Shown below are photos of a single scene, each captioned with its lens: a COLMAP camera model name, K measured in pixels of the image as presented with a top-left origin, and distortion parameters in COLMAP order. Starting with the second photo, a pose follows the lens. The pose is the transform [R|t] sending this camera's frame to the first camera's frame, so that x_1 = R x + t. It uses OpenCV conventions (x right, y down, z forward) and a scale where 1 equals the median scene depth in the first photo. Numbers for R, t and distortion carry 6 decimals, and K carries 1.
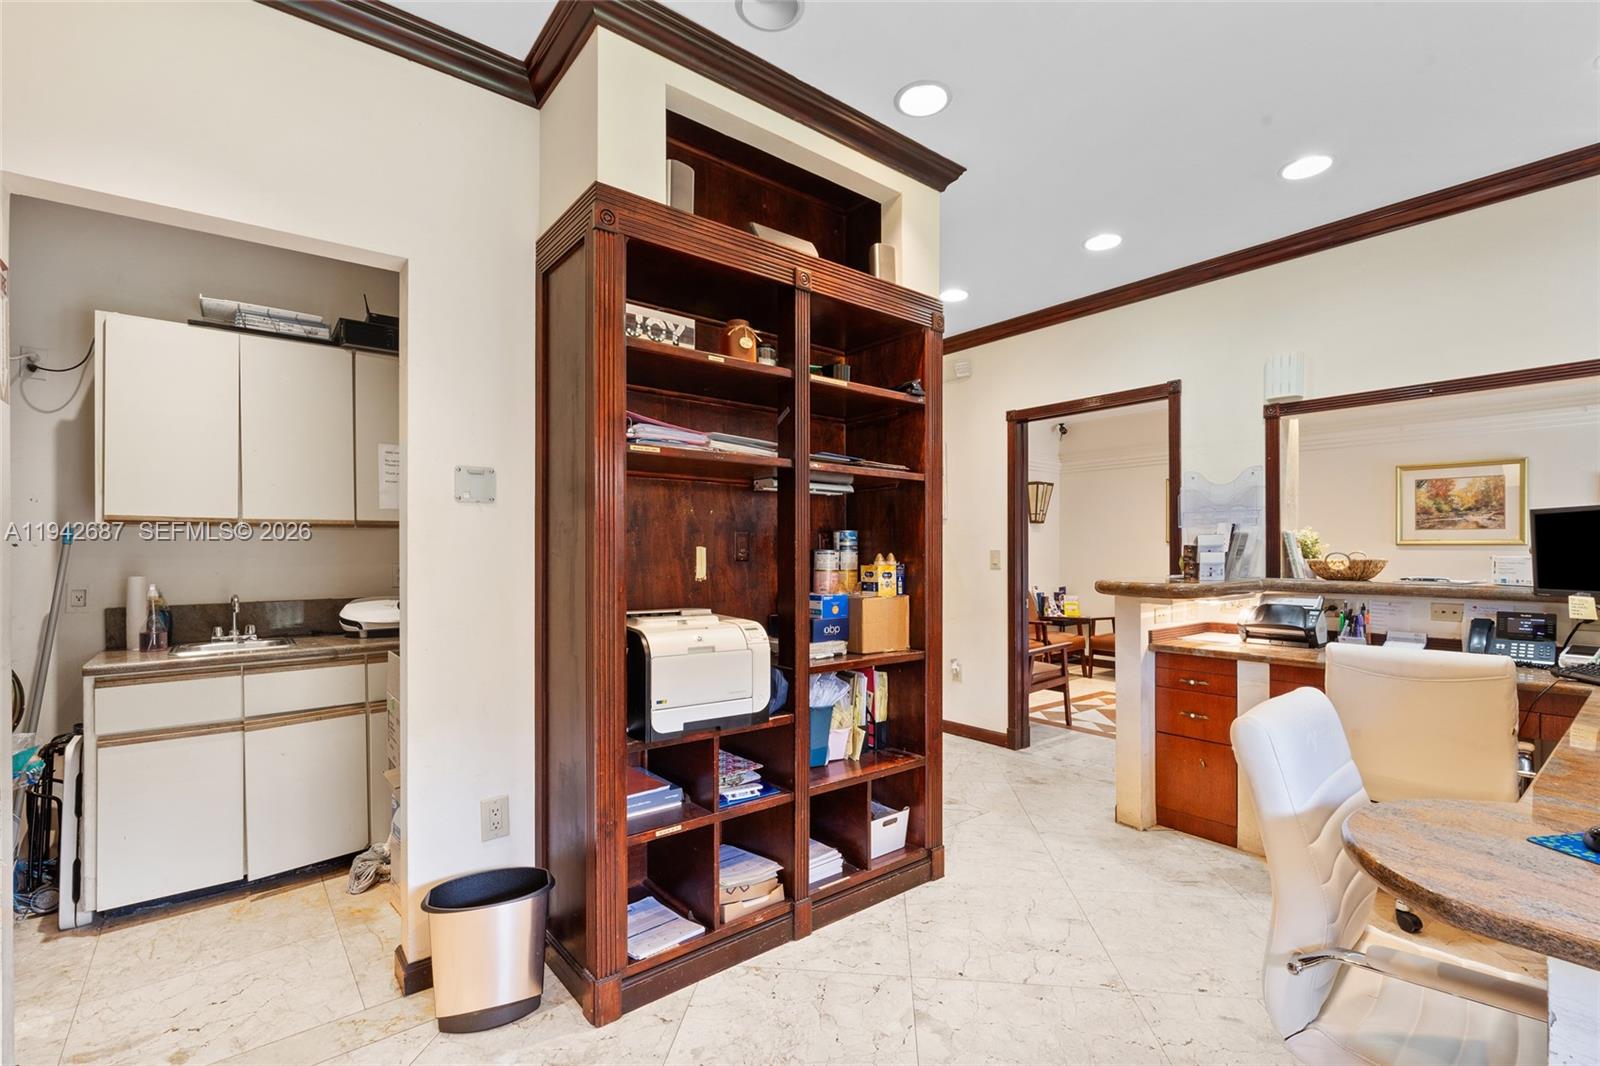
lens RADIAL K [[709.0, 0, 812.9], [0, 709.0, 552.1], [0, 0, 1]] dist [-0.006389, -0.000812]
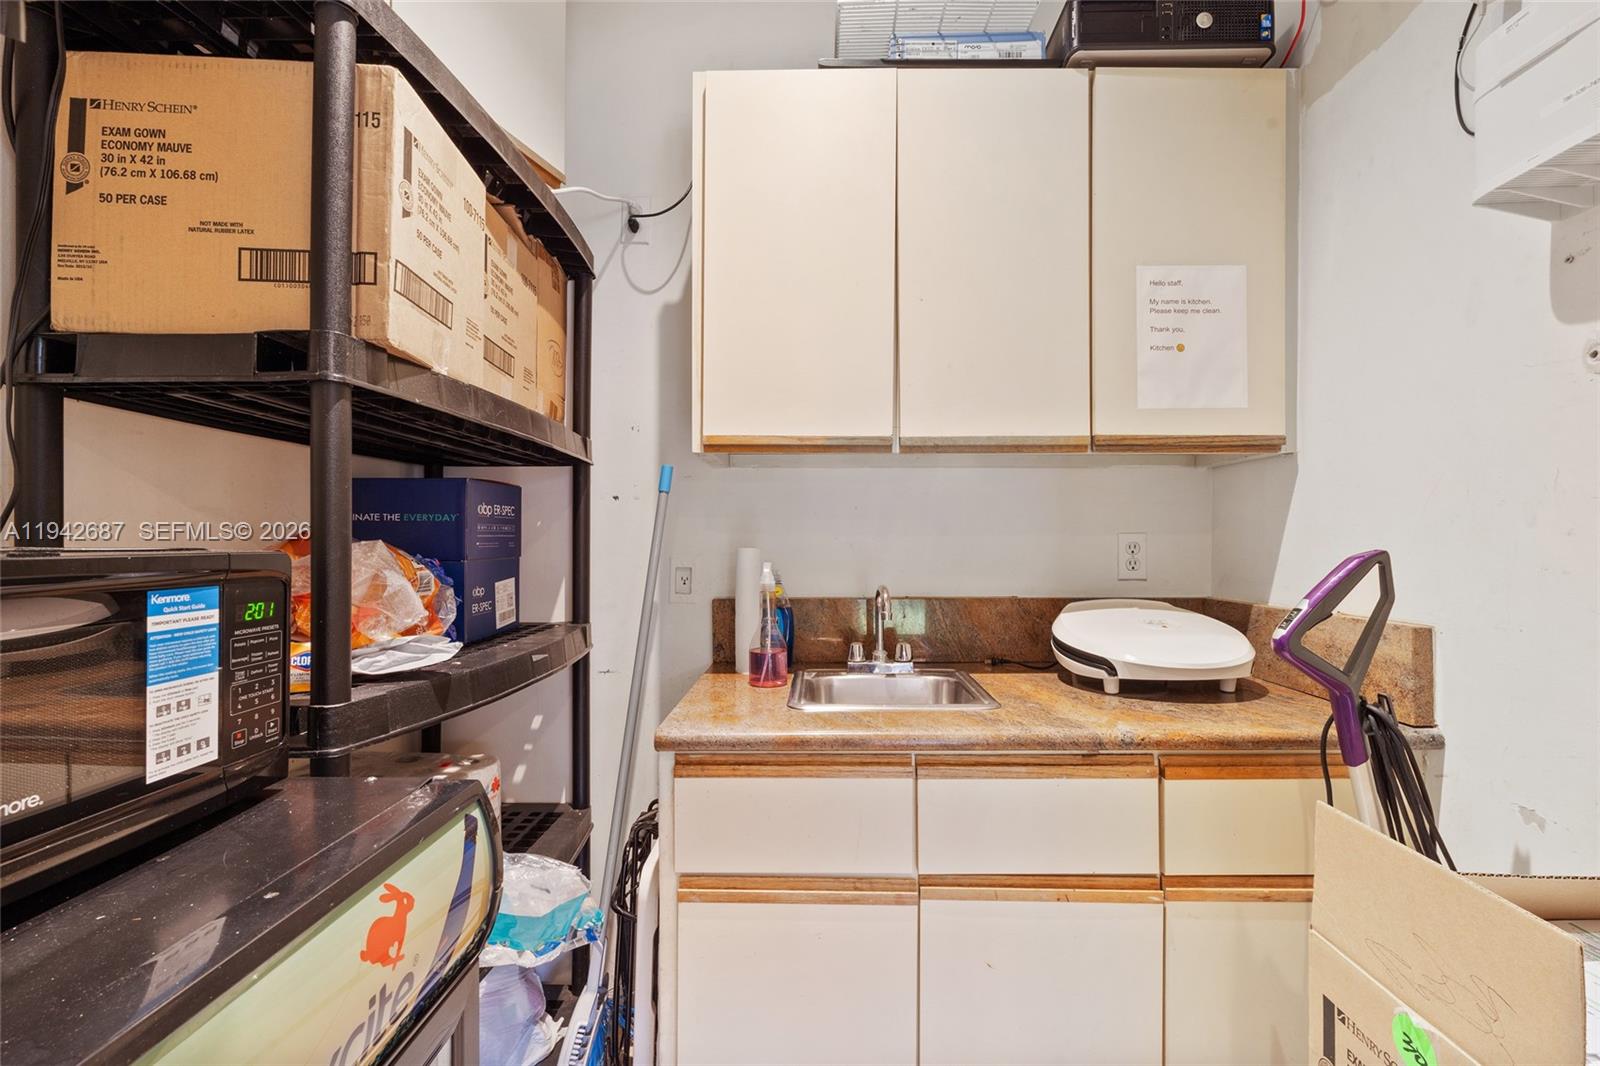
lens RADIAL K [[712.6, 0, 799.0], [0, 712.6, 548.5], [0, 0, 1]] dist [-0.002371, -0.000855]
pose [[0.751057, 0.017451, -0.660006, -0.530126], [-0.005225, 0.999776, 0.020489, 0.022436], [0.660216, -0.011940, 0.750980, 0.574681]]
